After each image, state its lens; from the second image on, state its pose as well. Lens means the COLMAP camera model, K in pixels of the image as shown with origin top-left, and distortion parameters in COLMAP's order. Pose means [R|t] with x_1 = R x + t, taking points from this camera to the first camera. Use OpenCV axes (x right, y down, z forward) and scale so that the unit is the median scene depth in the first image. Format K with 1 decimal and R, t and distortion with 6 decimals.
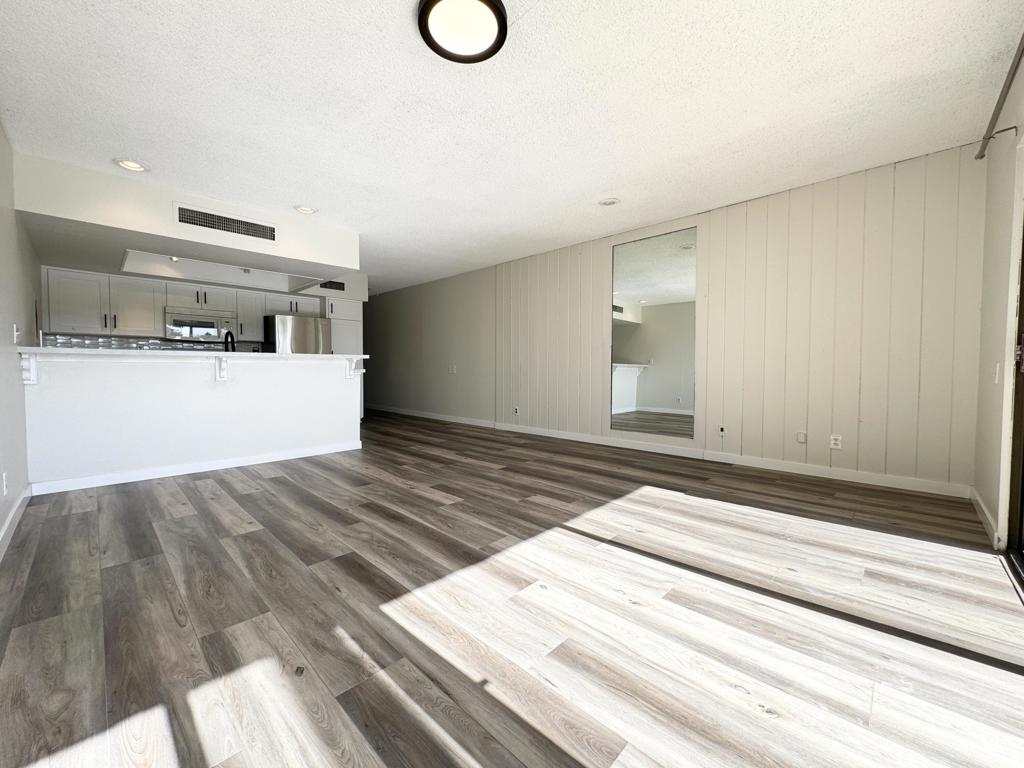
lens RADIAL K [[407.2, 0, 511.1], [0, 407.2, 383.7], [0, 0, 1]] dist [-0.000055, 0.000201]
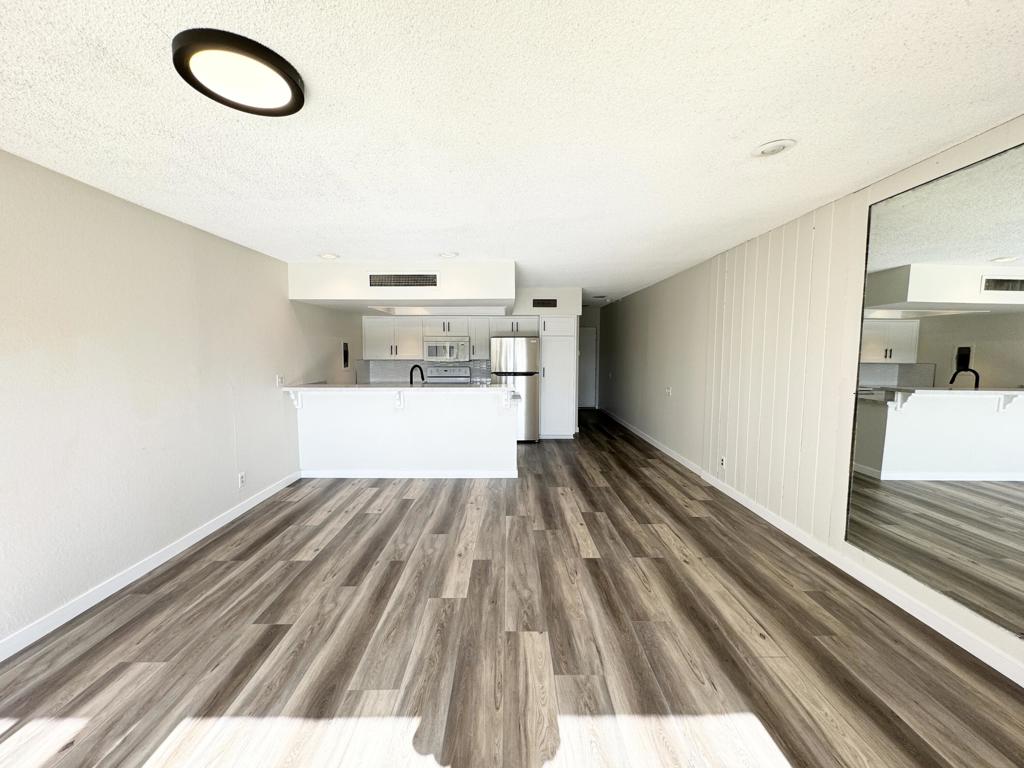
lens RADIAL K [[407.2, 0, 512.4], [0, 407.2, 384.8], [0, 0, 1]] dist [-0.000055, 0.000201]
pose [[0.701211, 0.059690, -0.710451, 0.560800], [-0.027745, 0.998019, 0.056466, -0.218797], [0.712414, -0.019883, 0.701478, 0.523088]]
